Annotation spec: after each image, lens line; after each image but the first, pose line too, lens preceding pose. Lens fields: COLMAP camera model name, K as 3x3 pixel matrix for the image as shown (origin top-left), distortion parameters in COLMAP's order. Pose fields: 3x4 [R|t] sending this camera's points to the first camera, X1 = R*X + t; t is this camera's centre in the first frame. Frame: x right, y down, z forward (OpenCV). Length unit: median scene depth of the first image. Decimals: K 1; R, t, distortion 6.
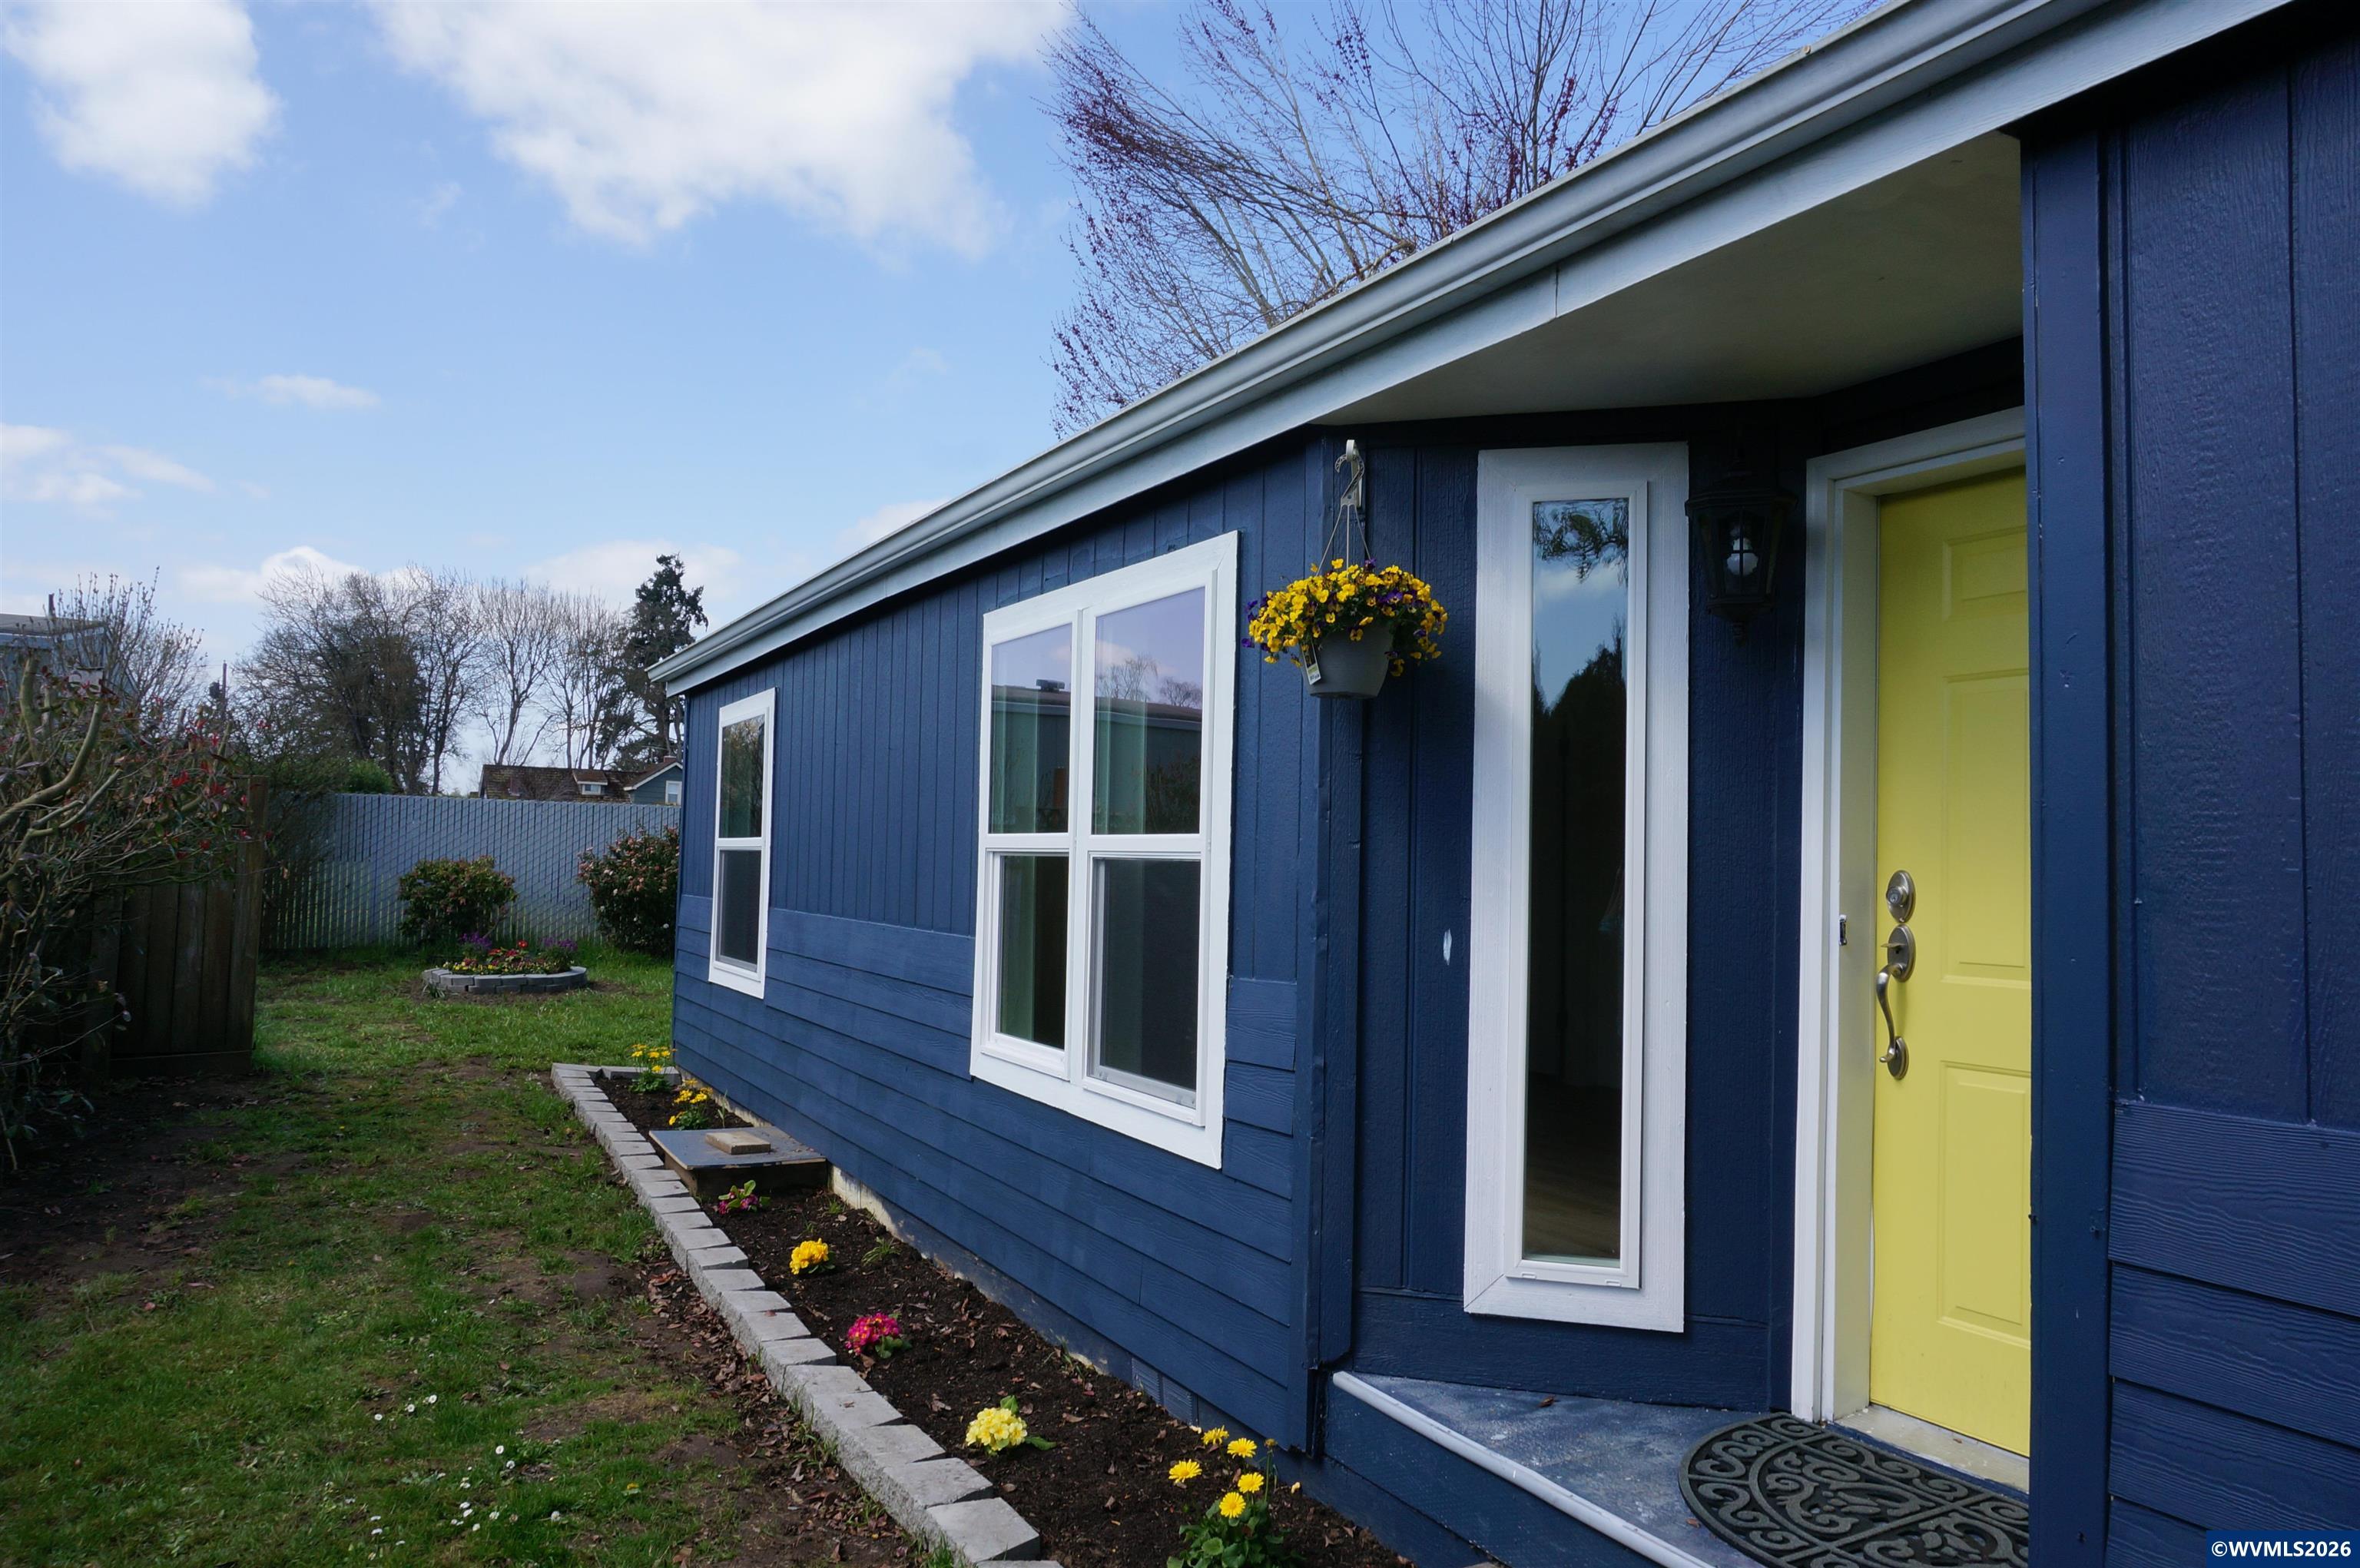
lens RADIAL K [[1581.1, 0, 1176.2], [0, 1581.1, 790.5], [0, 0, 1]] dist [-0.030440, 0.010359]
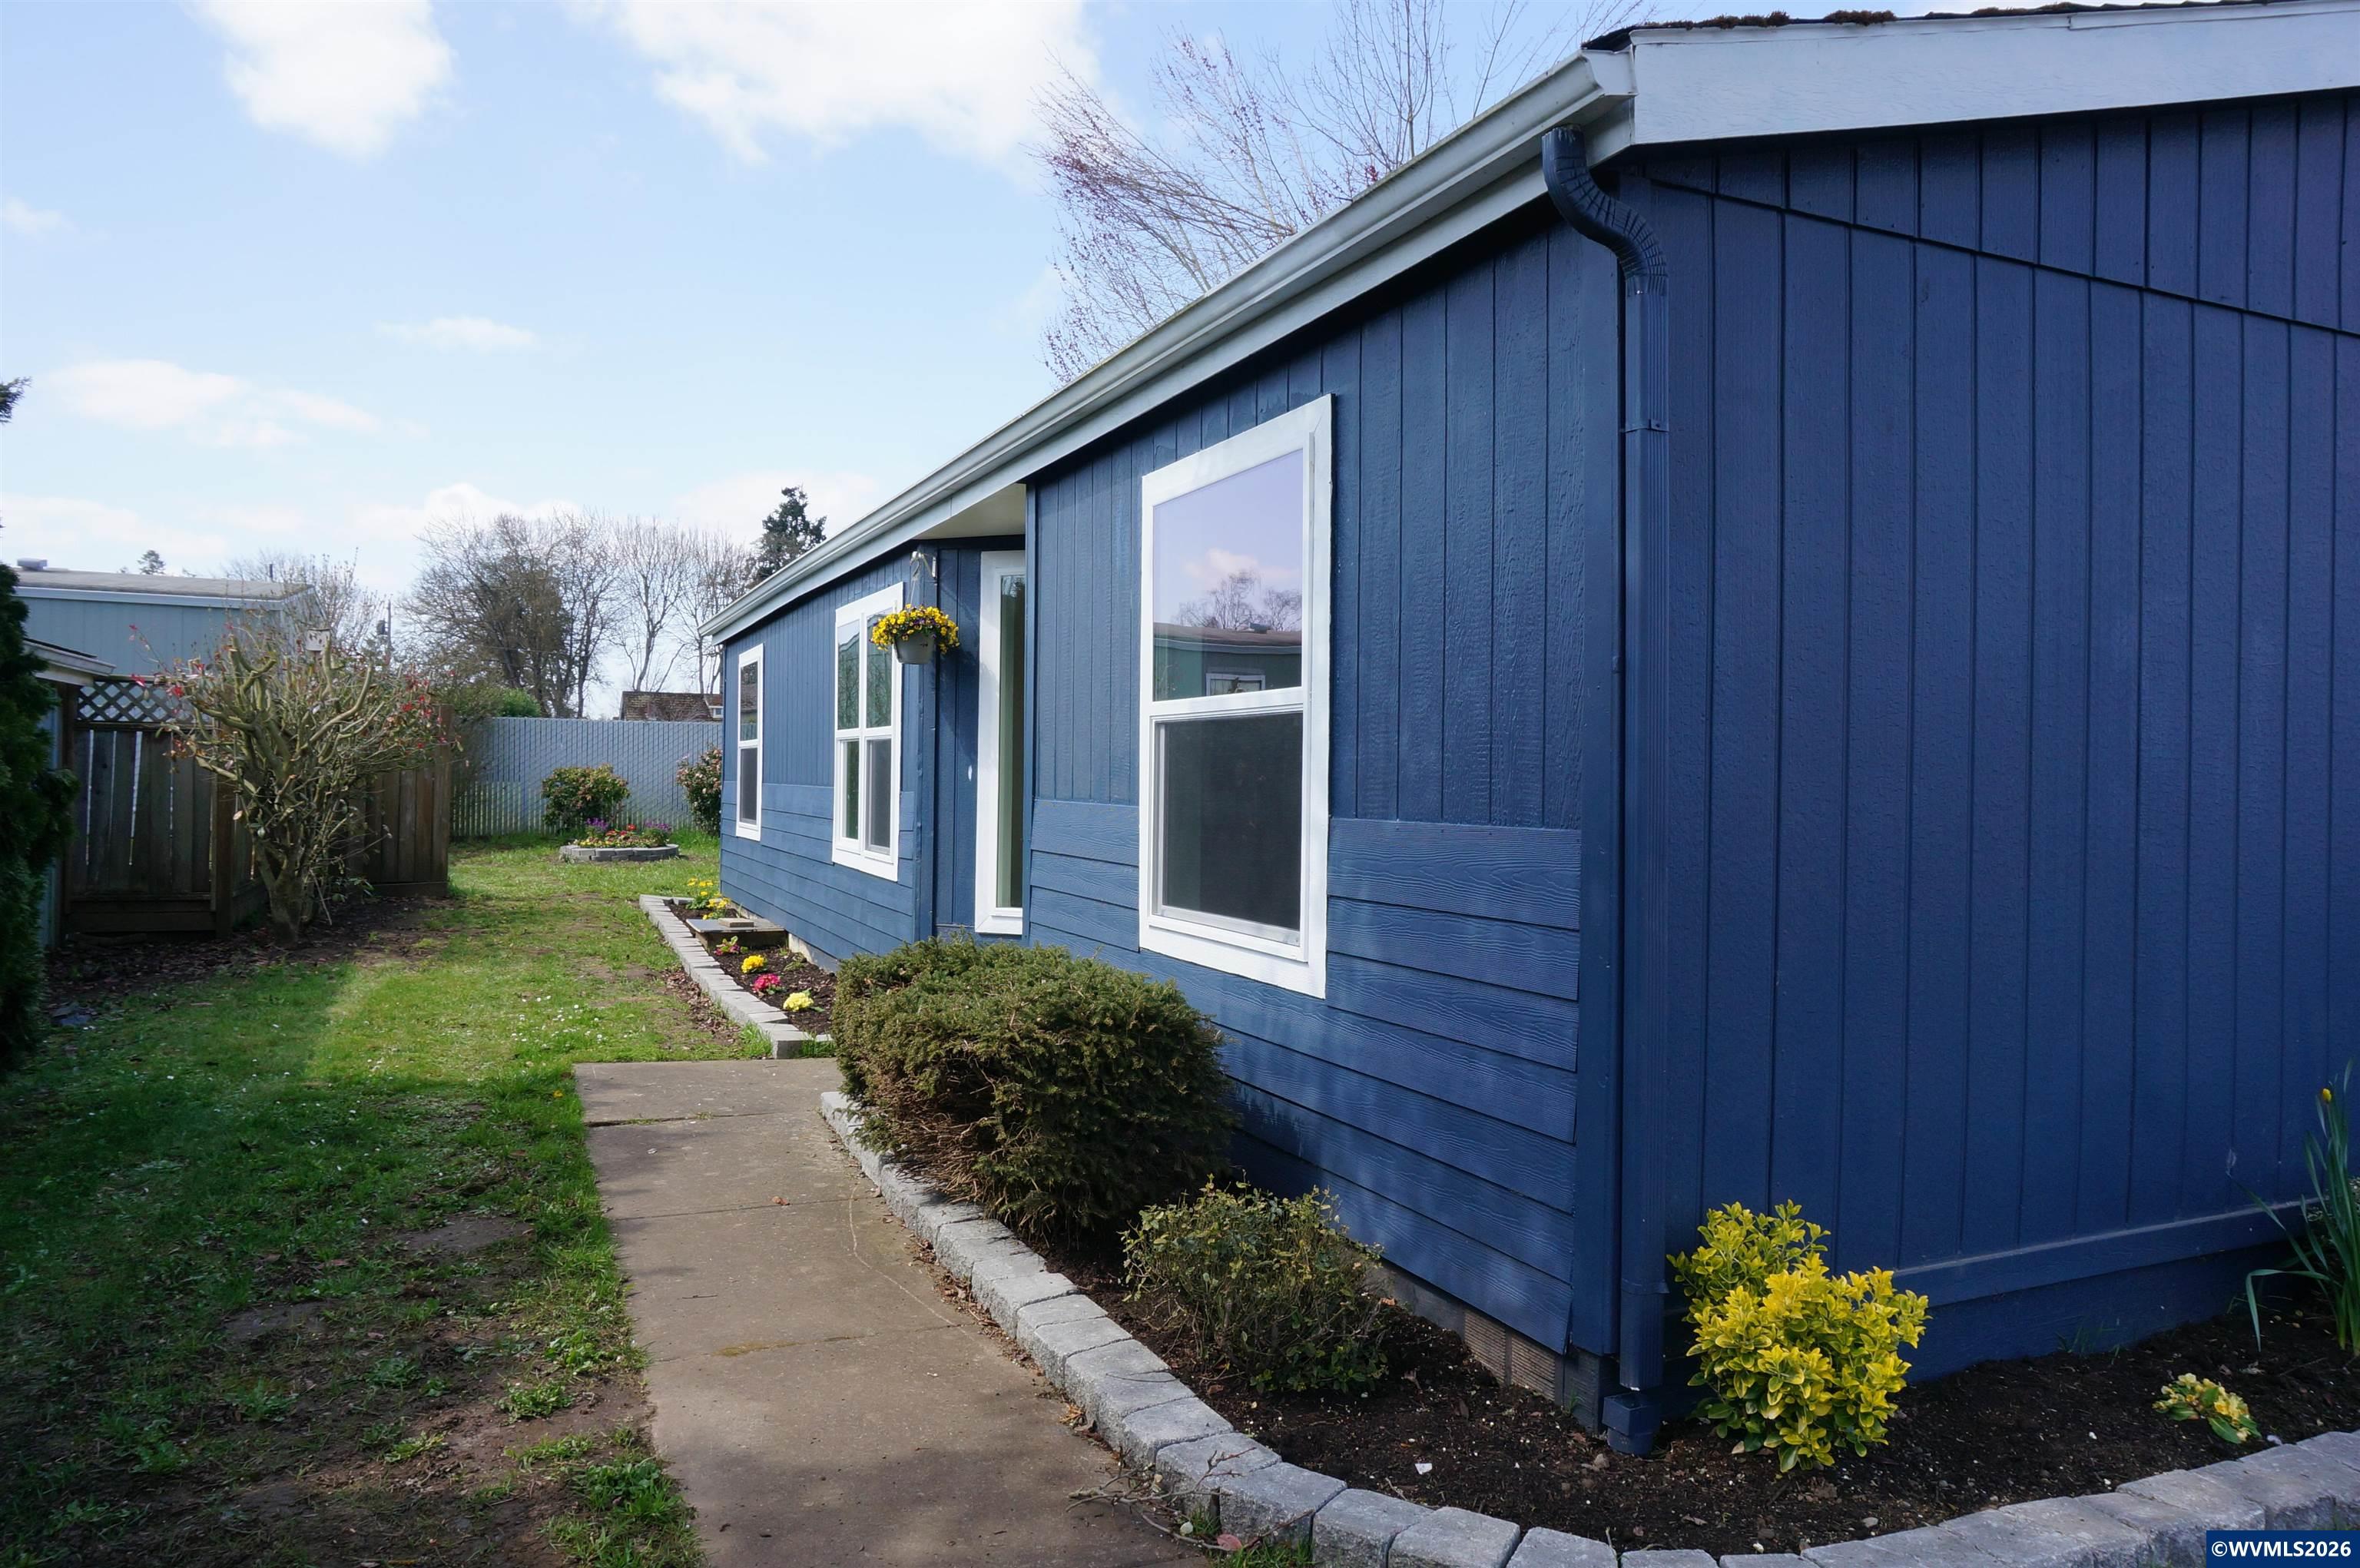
lens RADIAL K [[1581.1, 0, 1182.8], [0, 1581.1, 785.9], [0, 0, 1]] dist [-0.030440, 0.010359]
pose [[0.996907, -0.009078, -0.078064, 0.115929], [0.012931, 0.998716, 0.048991, 0.001836], [0.077519, -0.049849, 0.995744, -0.219443]]
